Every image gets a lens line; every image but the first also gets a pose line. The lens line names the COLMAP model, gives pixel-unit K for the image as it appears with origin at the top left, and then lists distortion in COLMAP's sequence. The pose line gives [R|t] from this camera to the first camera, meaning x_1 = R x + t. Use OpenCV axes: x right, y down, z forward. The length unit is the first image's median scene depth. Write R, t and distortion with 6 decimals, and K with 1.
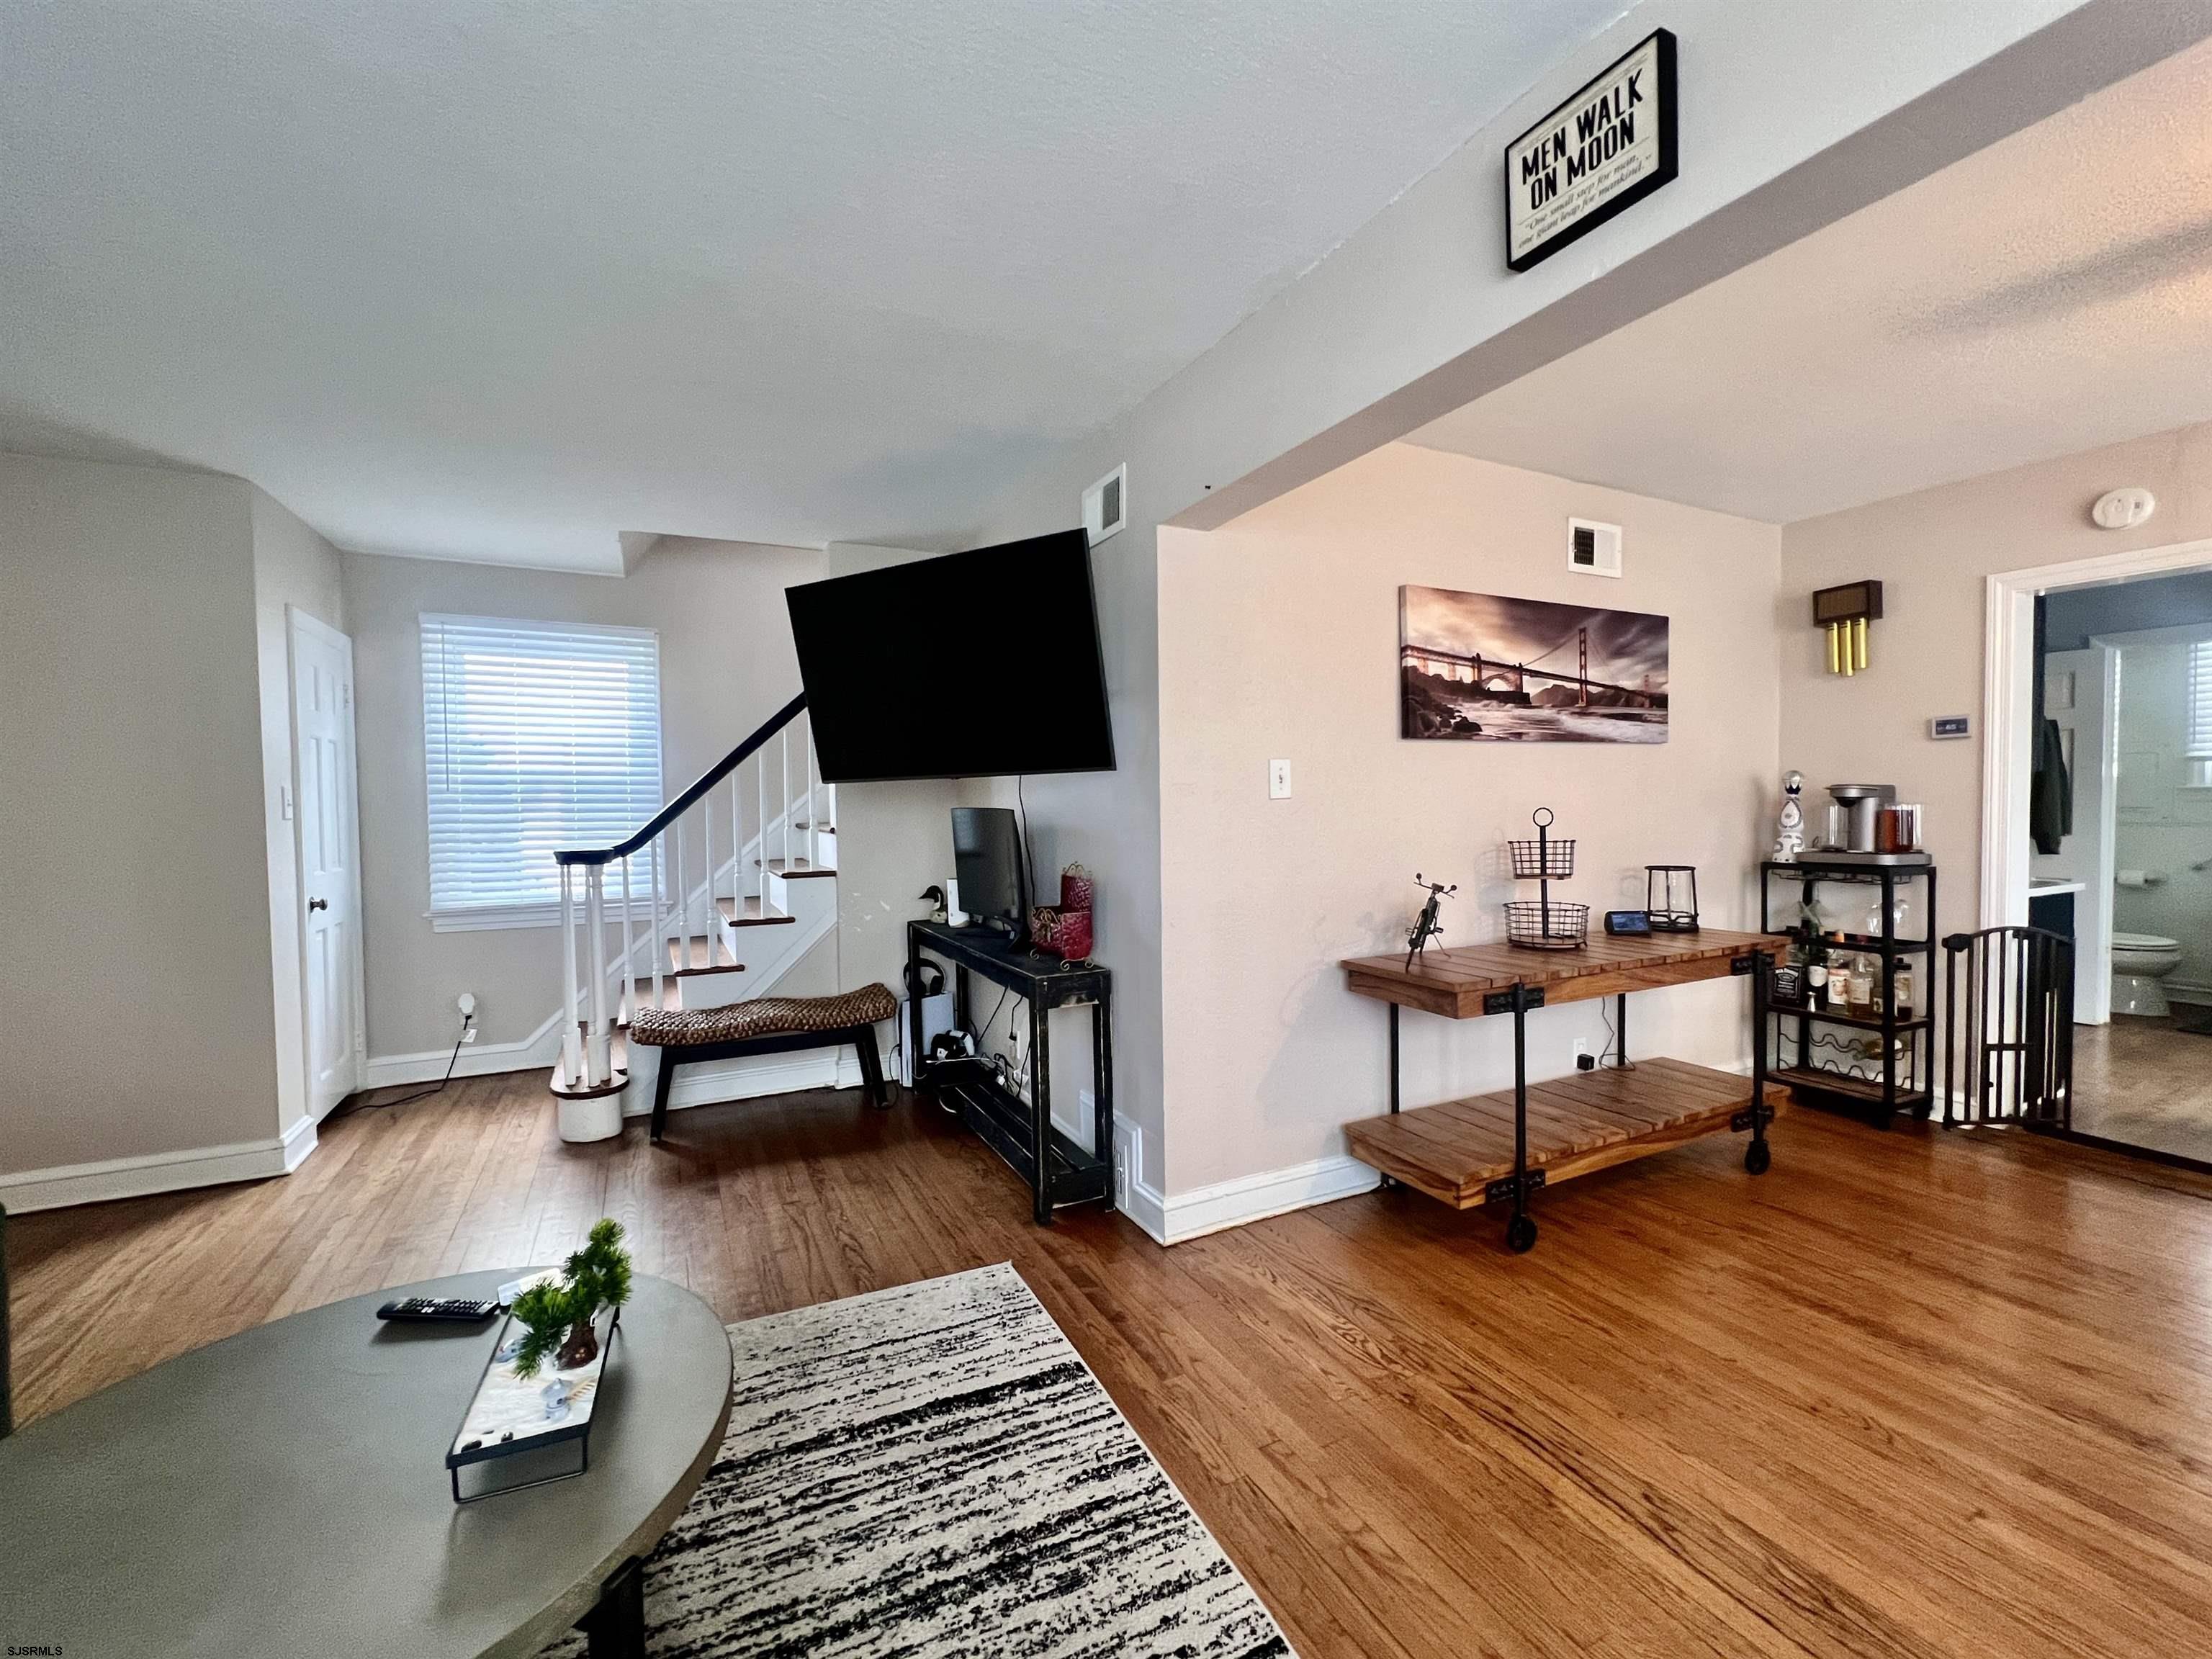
lens RADIAL K [[907.7, 0, 1100.5], [0, 907.7, 830.5], [0, 0, 1]] dist [-0.002346, 0.000000]
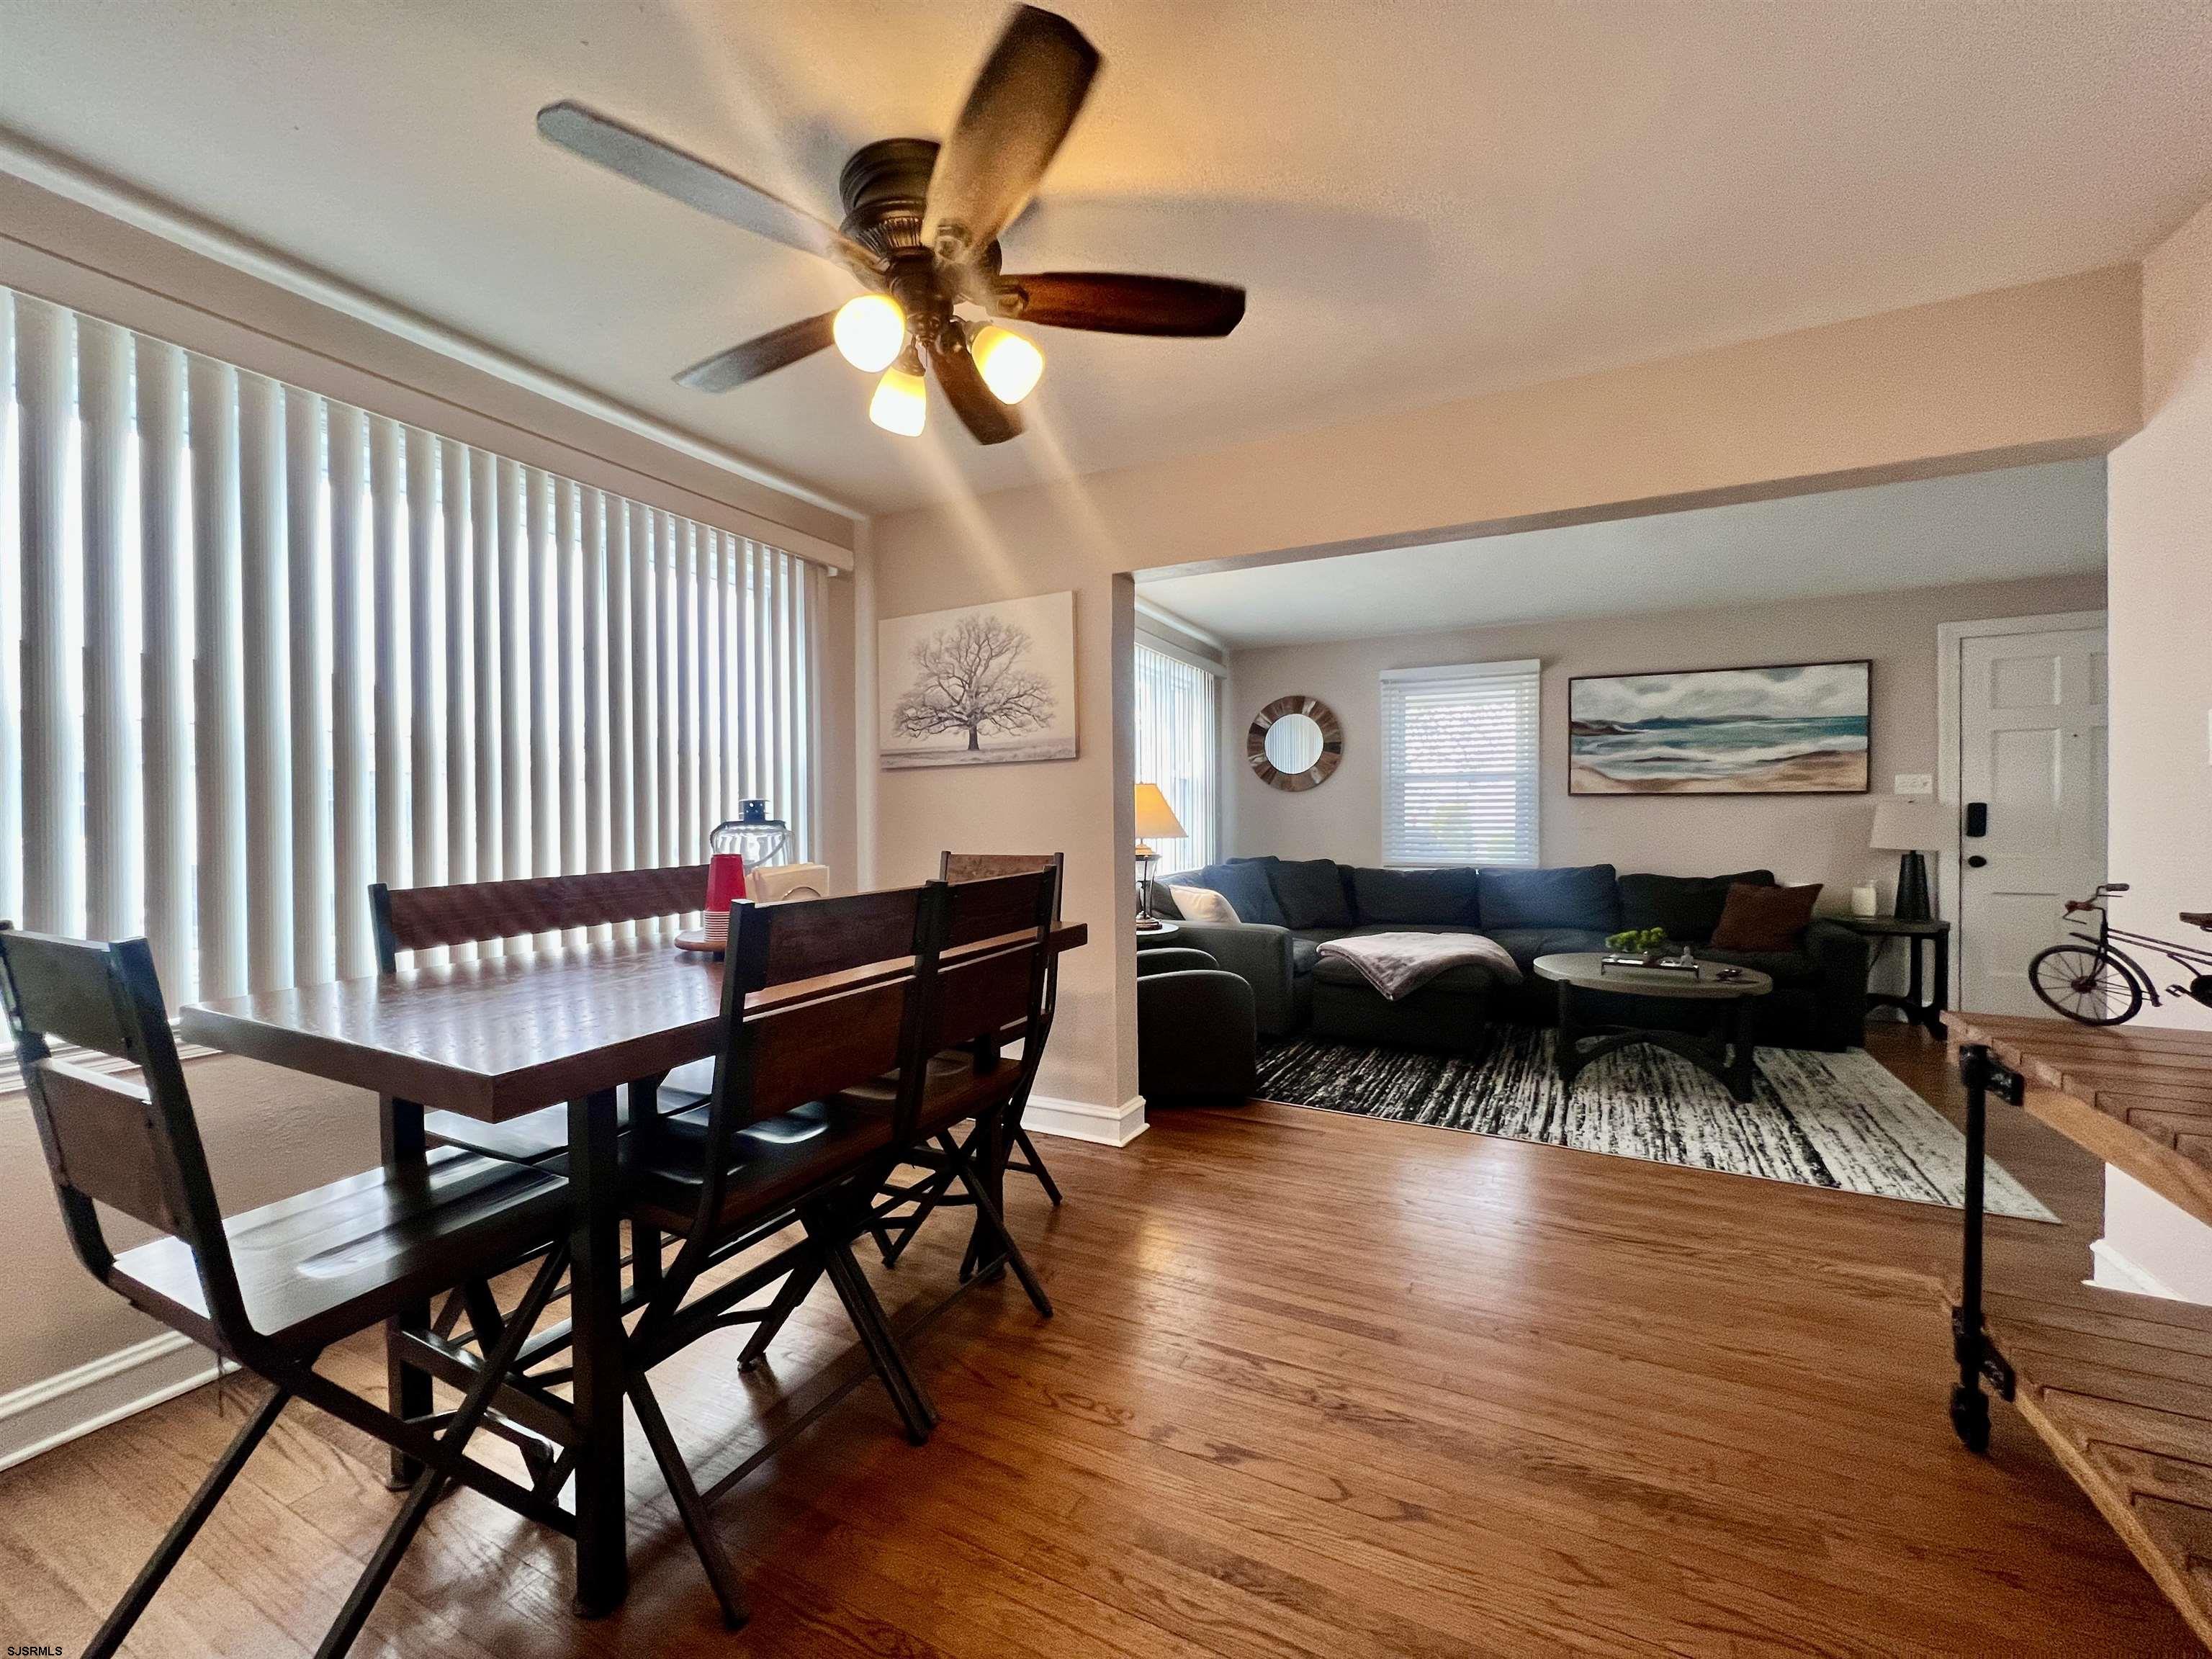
lens RADIAL K [[881.1, 0, 1097.5], [0, 881.1, 825.9], [0, 0, 1]] dist [-0.001892, -0.000166]
pose [[-0.802283, 0.025806, -0.596385, 1.873163], [-0.002086, 0.998938, 0.046031, -0.028998], [0.596940, 0.038174, -0.801377, 1.543679]]
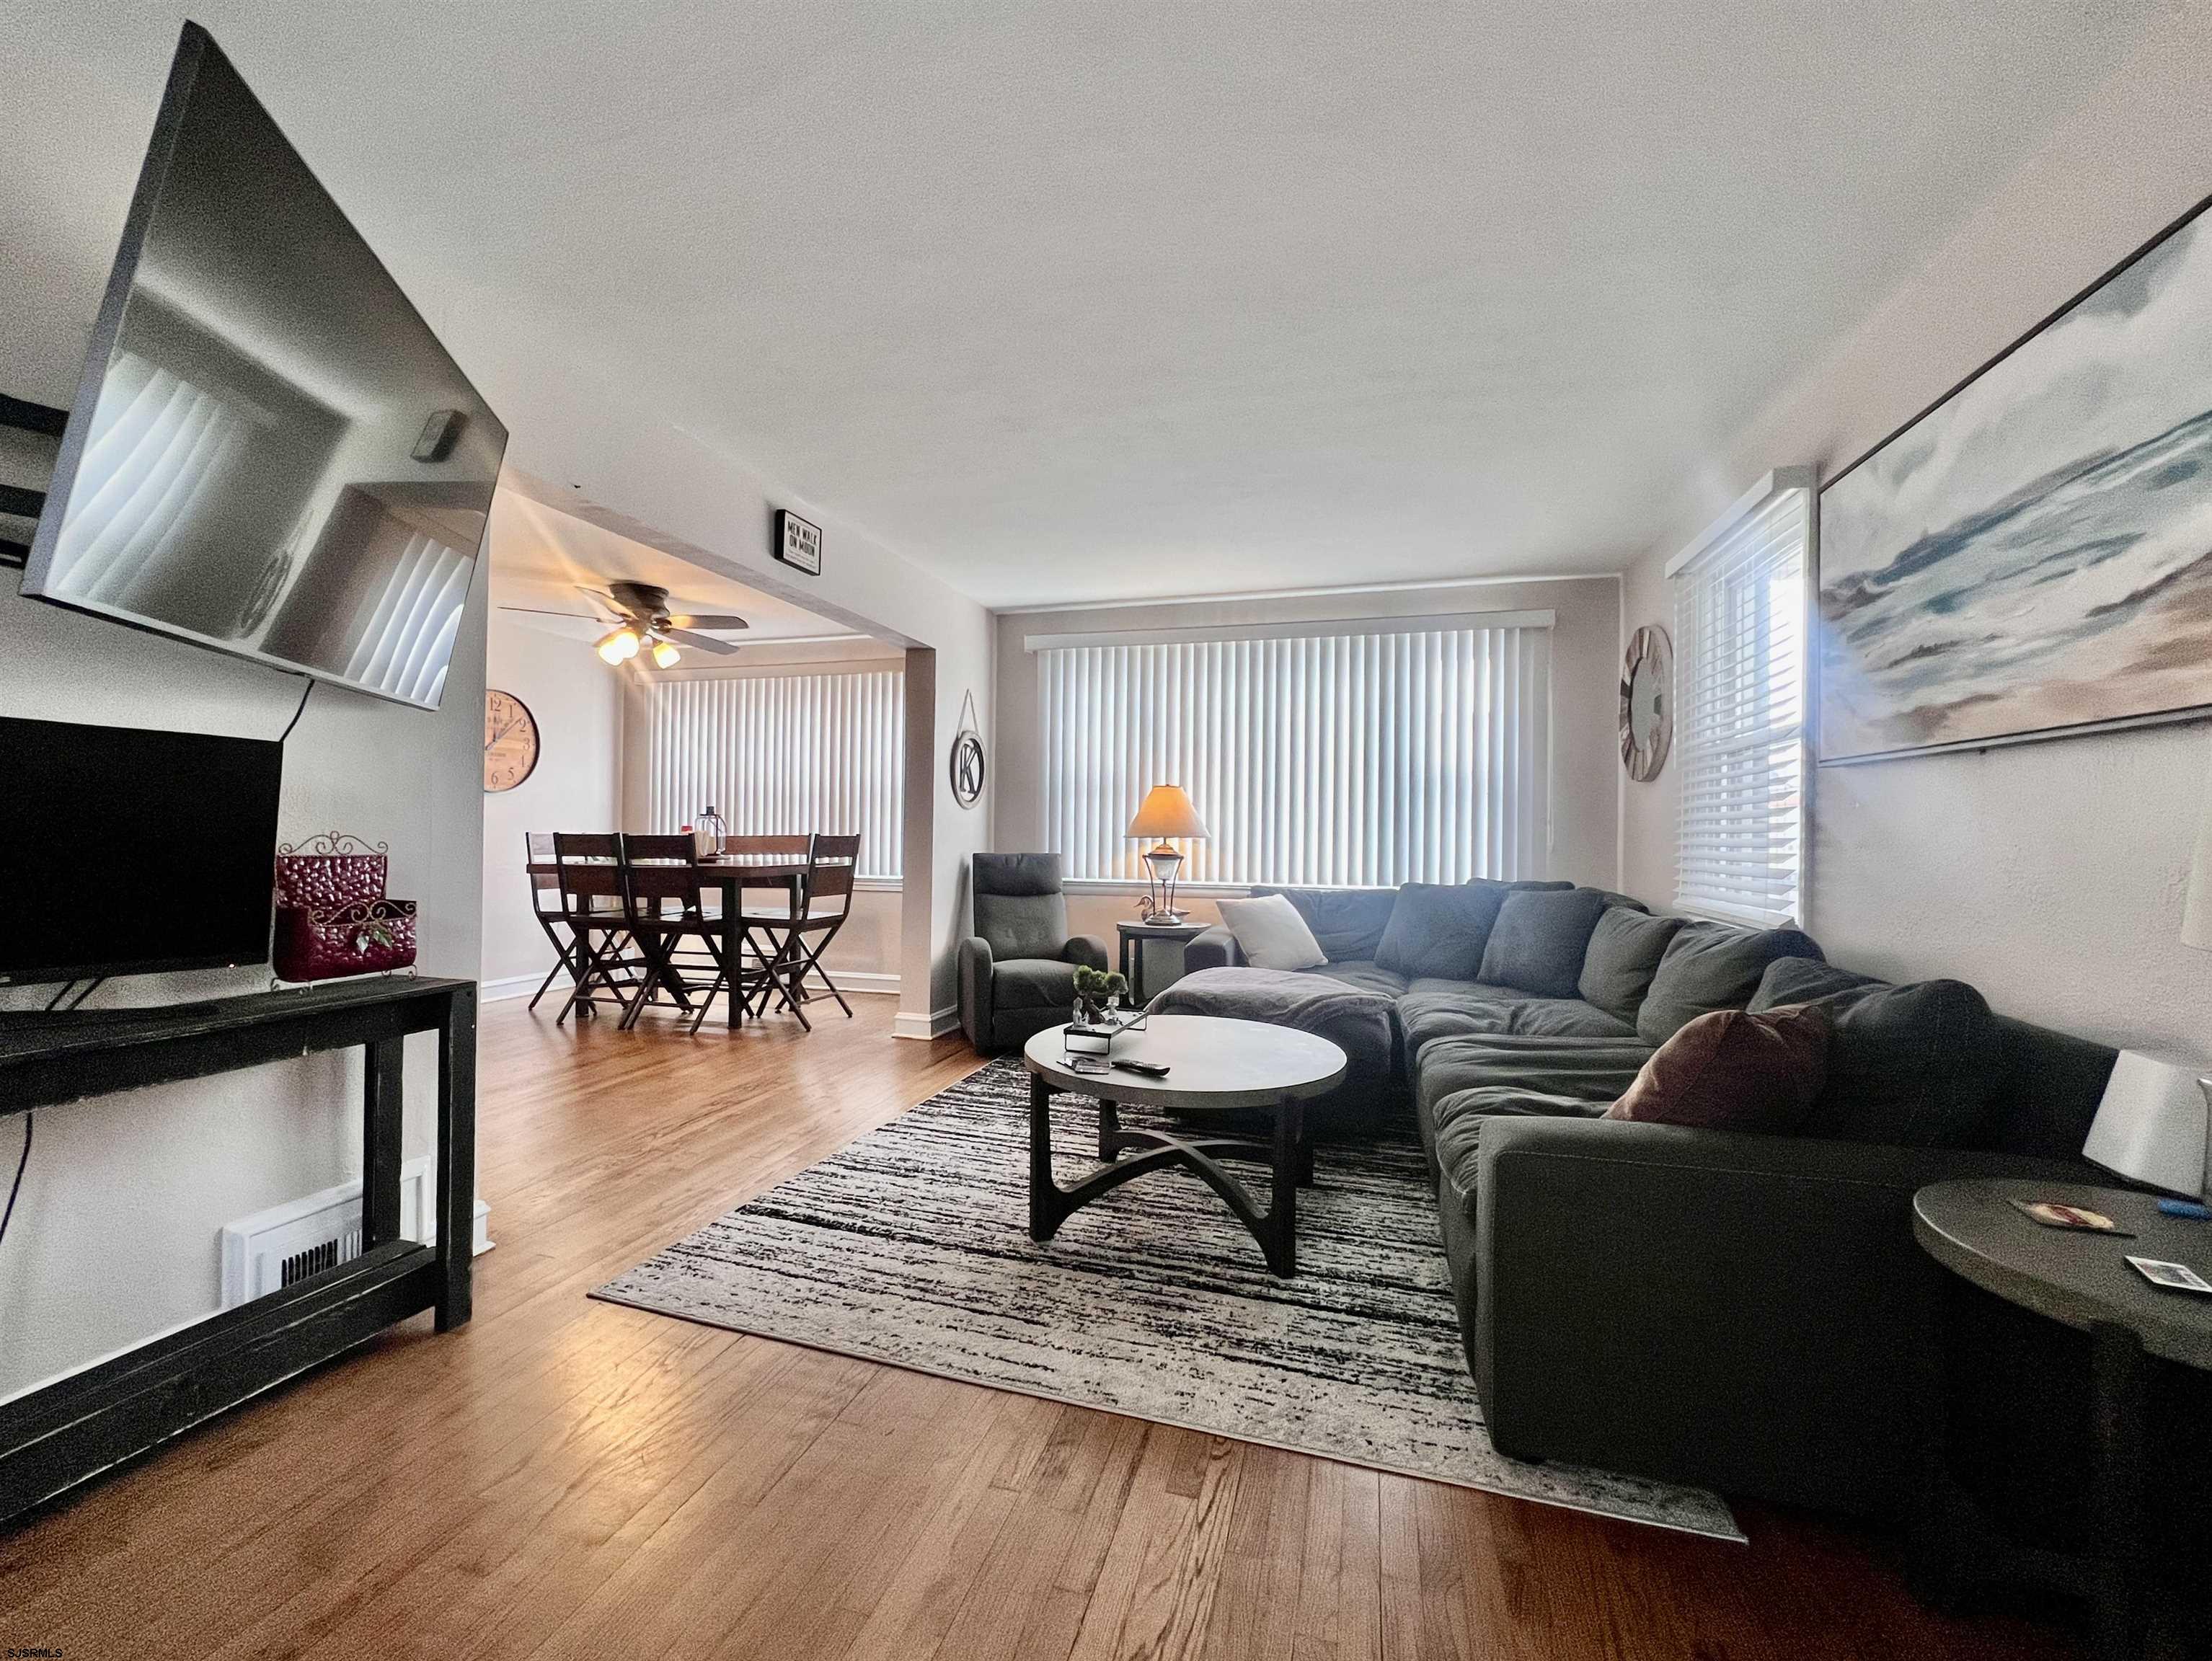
lens RADIAL K [[928.6, 0, 1096.9], [0, 928.6, 828.3], [0, 0, 1]] dist [-0.002145, -0.000279]
pose [[-0.736398, 0.008457, 0.676496, -1.420157], [0.019672, 0.999767, 0.008915, 0.060589], [-0.676262, 0.019873, -0.736393, 1.787139]]
